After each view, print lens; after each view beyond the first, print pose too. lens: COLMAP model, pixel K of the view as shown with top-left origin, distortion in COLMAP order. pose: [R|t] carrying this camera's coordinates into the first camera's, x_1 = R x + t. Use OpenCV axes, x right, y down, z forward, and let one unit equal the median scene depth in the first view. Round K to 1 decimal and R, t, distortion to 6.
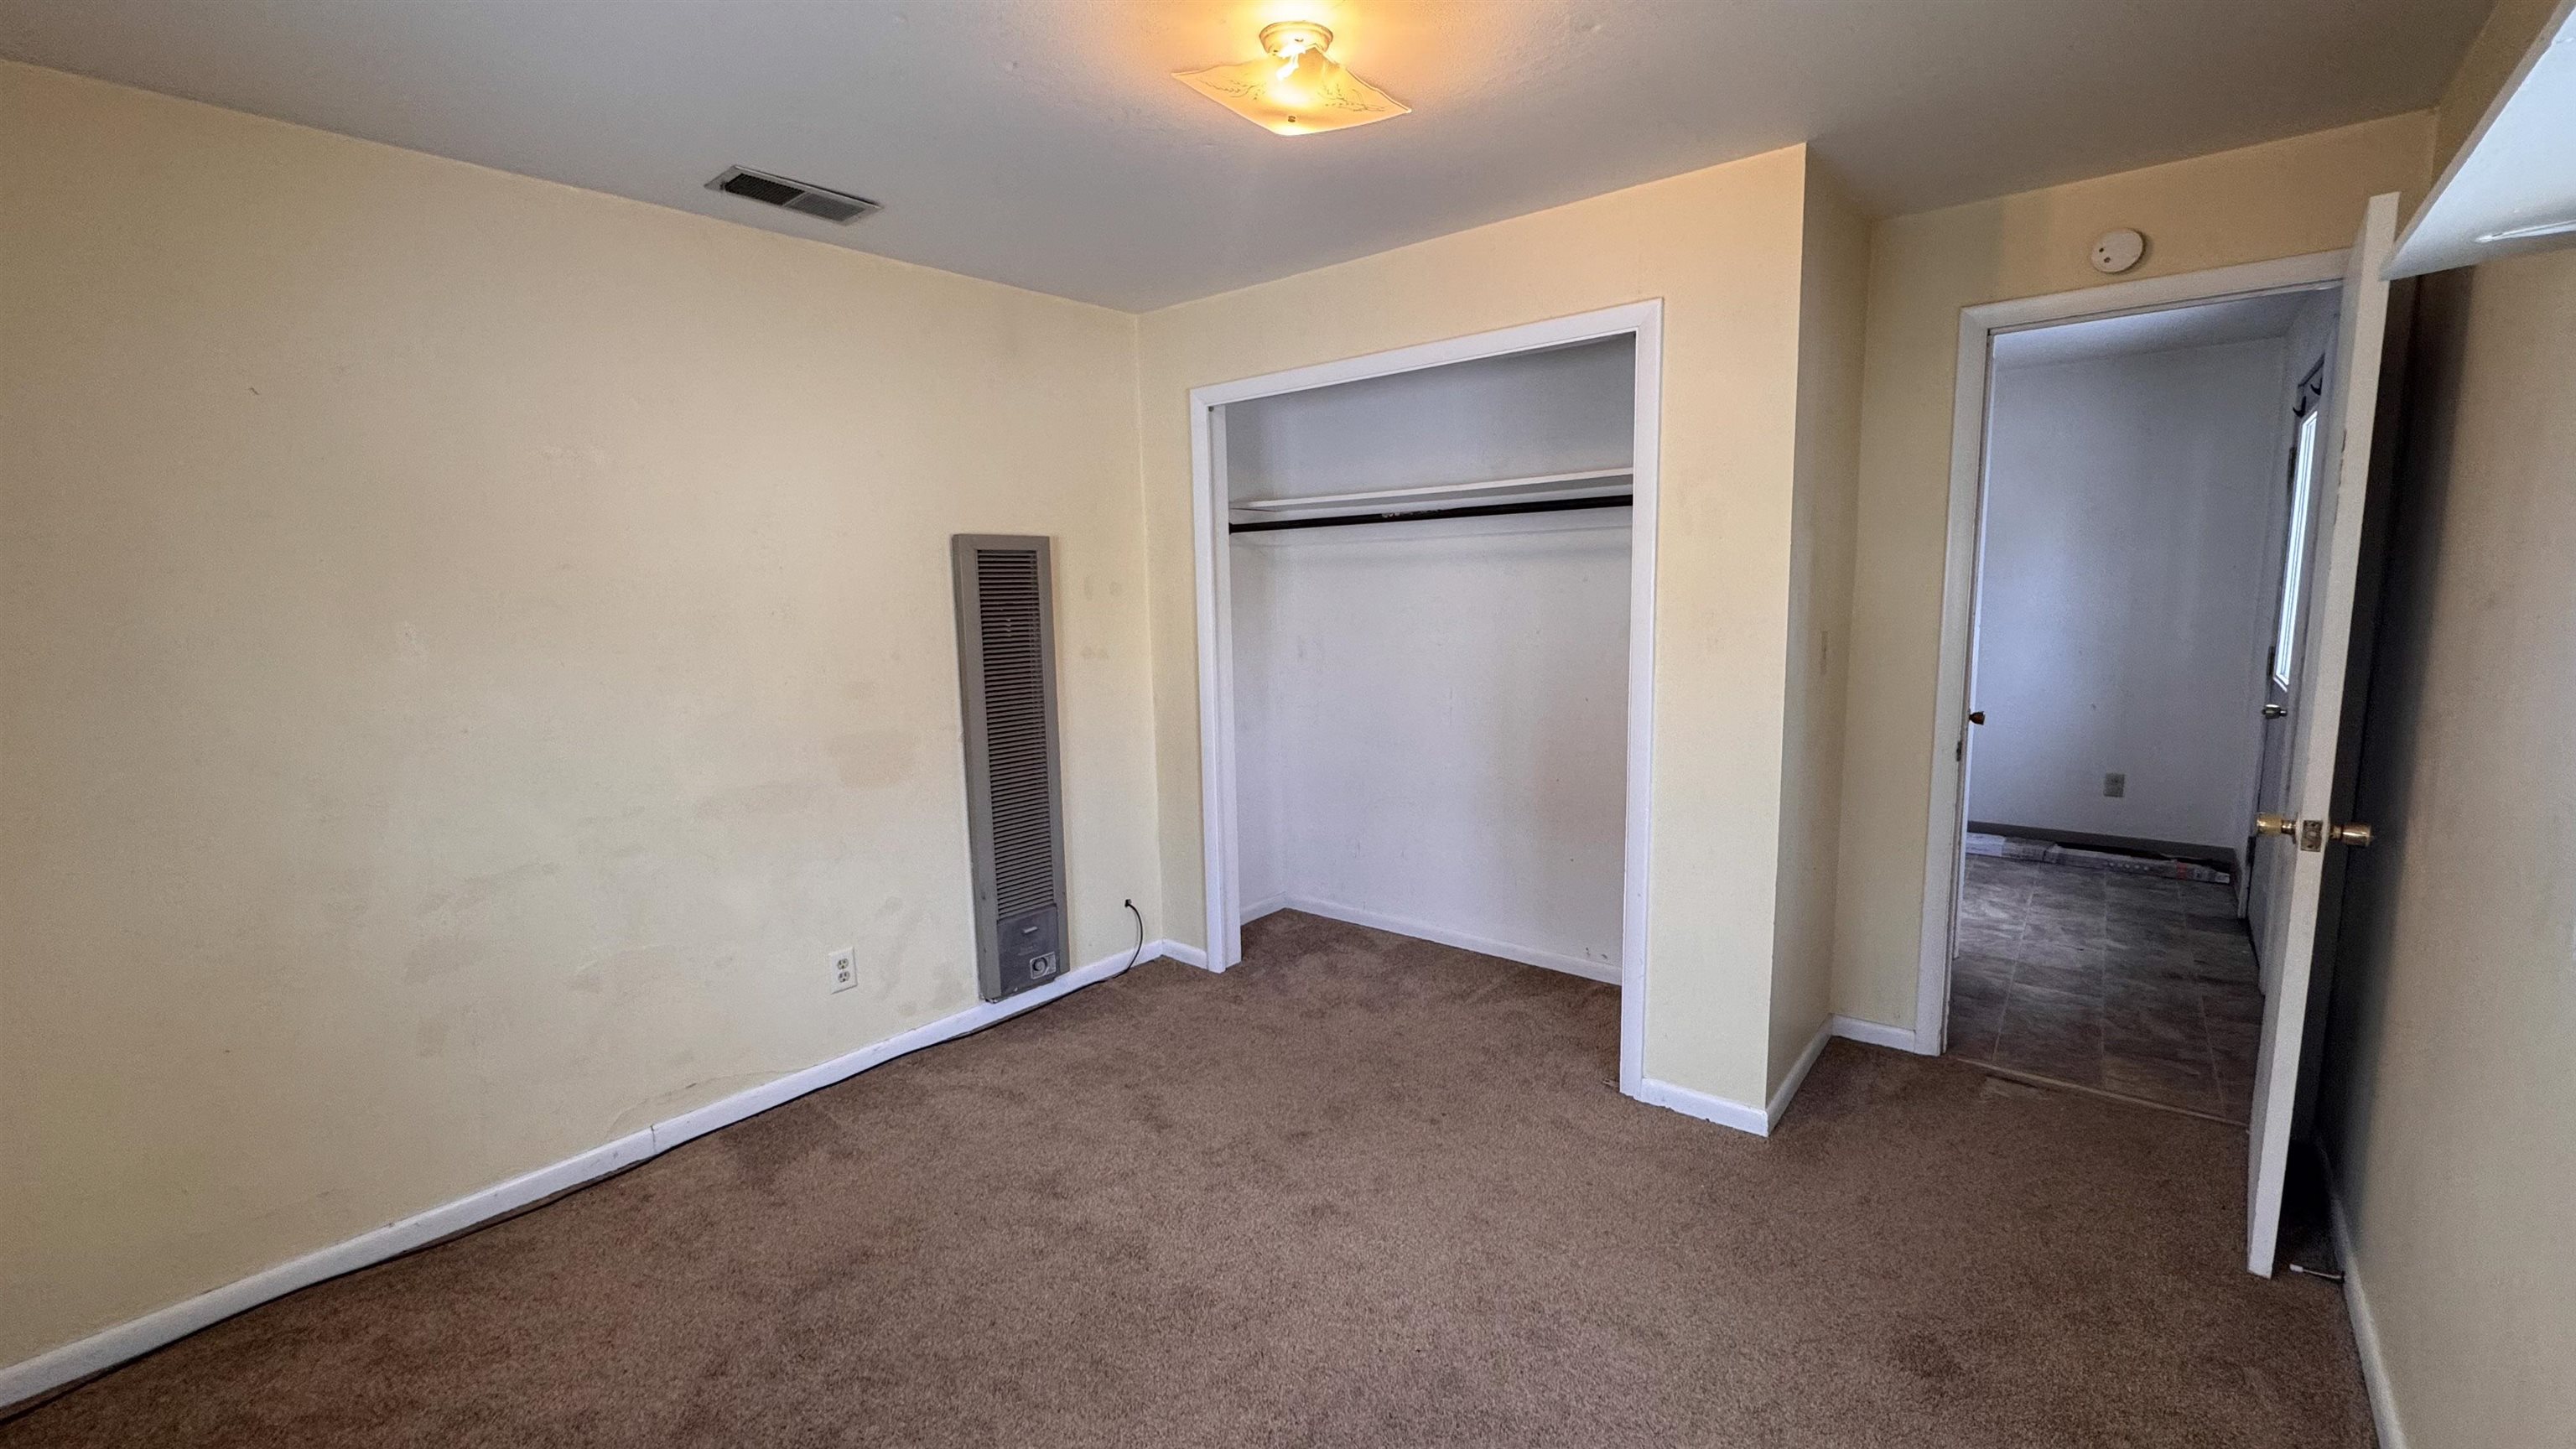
lens RADIAL K [[1041.9, 0, 1277.1], [0, 1041.9, 720.5], [0, 0, 1]] dist [0.000715, 0.000230]
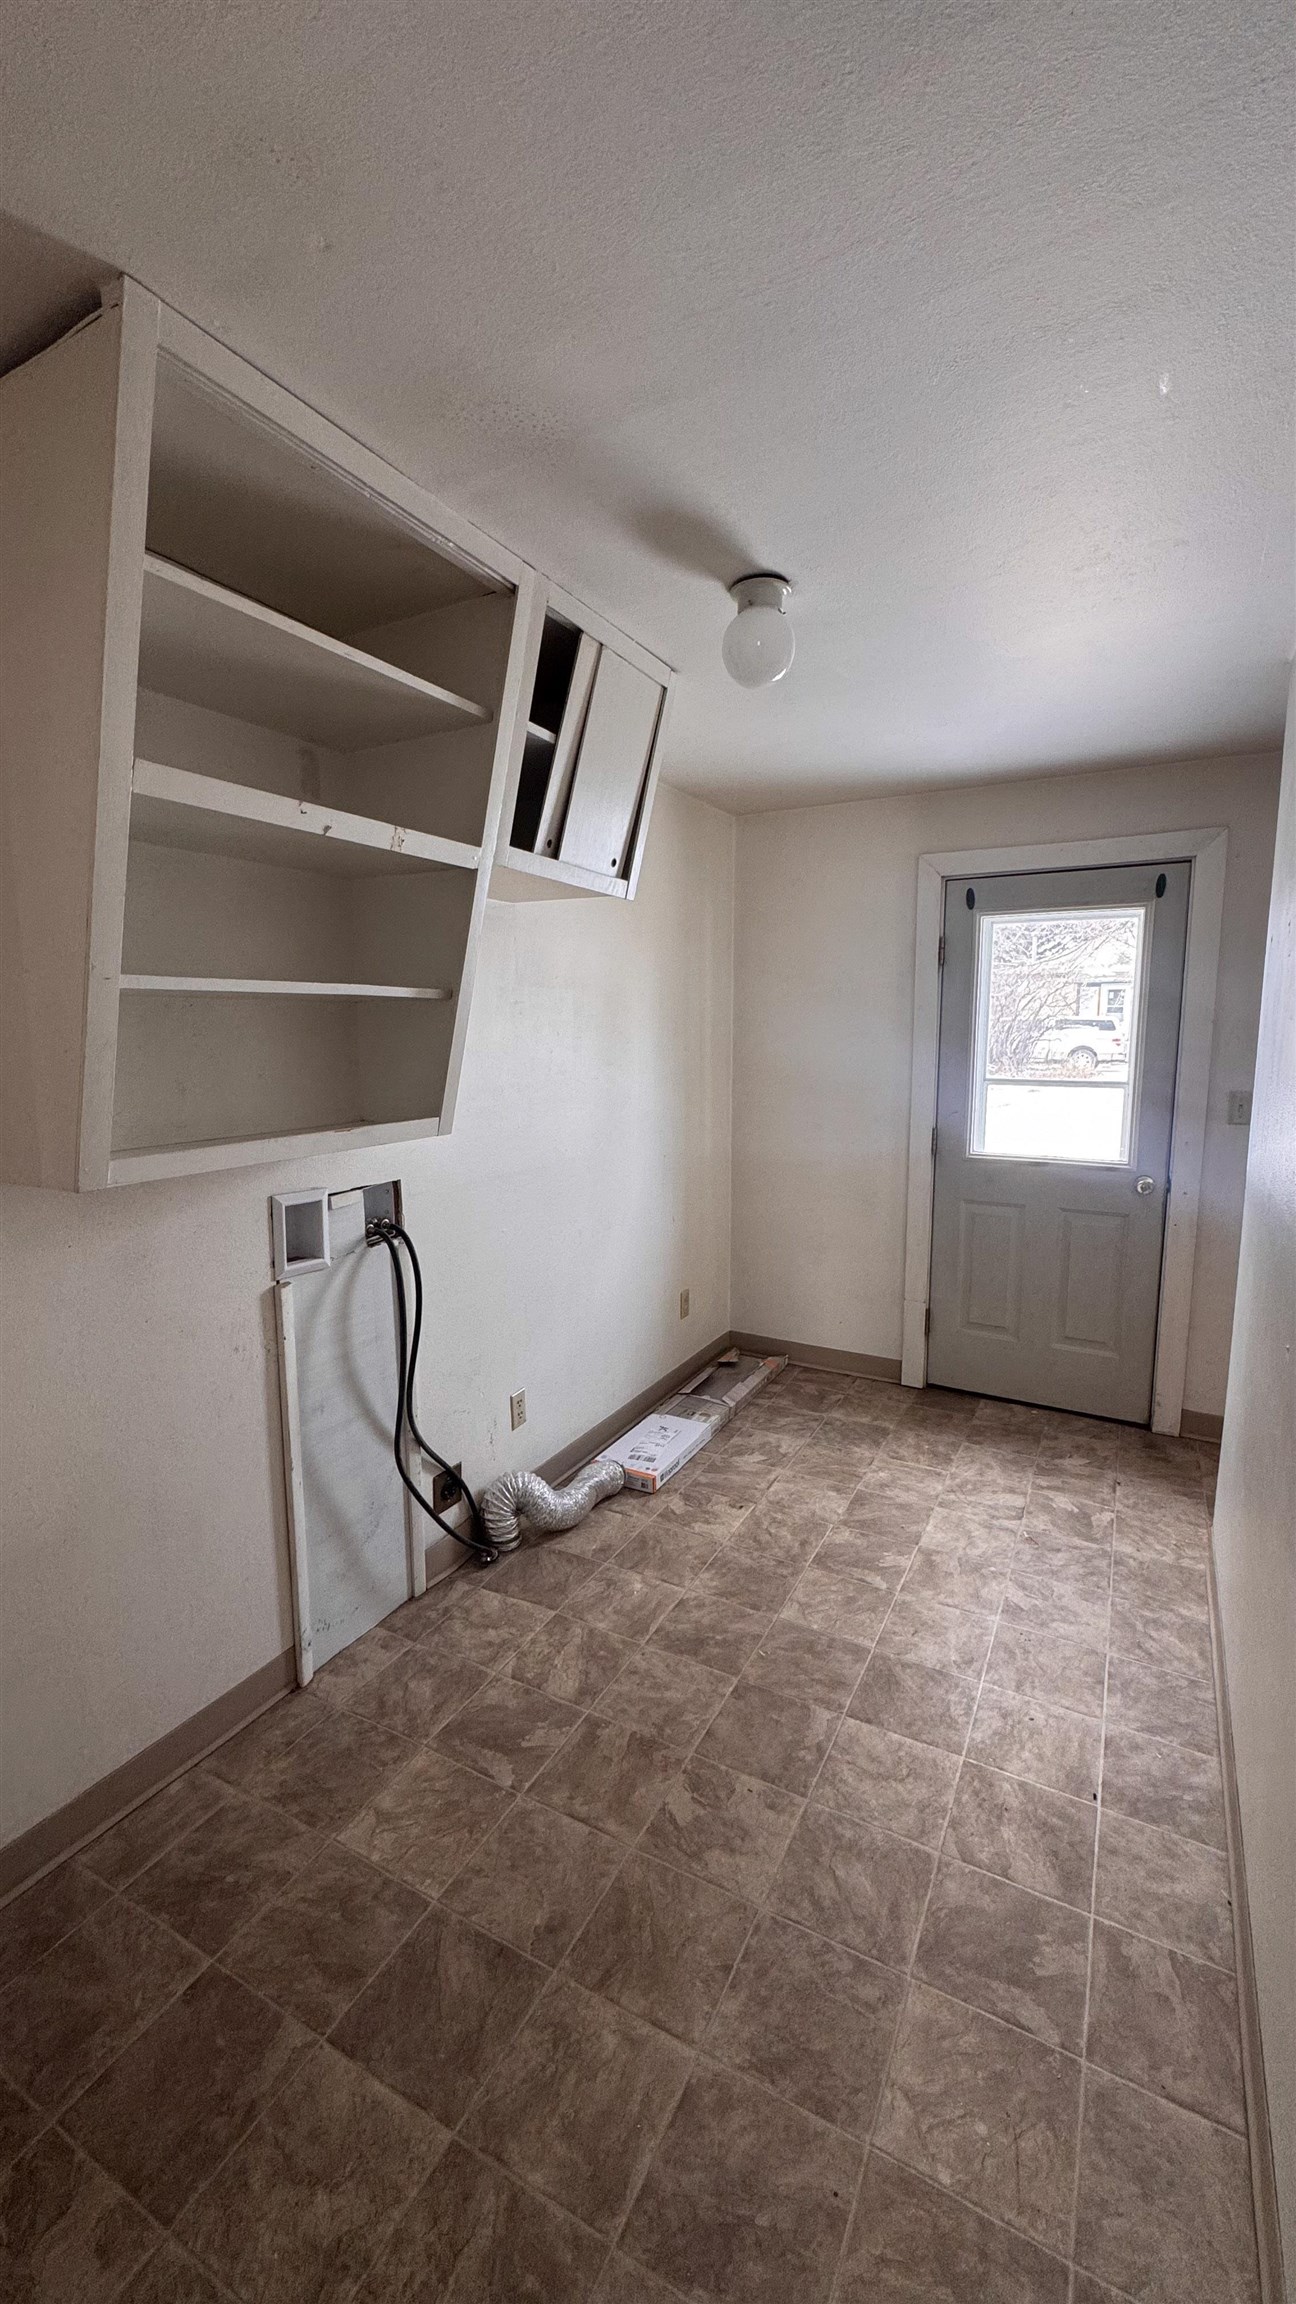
lens RADIAL K [[931.8, 0, 653.6], [0, 931.8, 1164.3], [0, 0, 1]] dist [0.000715, 0.000230]
pose [[-0.205049, -0.124299, 0.970827, 0.115465], [0.133167, 0.979136, 0.153489, -0.197748], [-0.969650, 0.160755, -0.184218, 1.366216]]
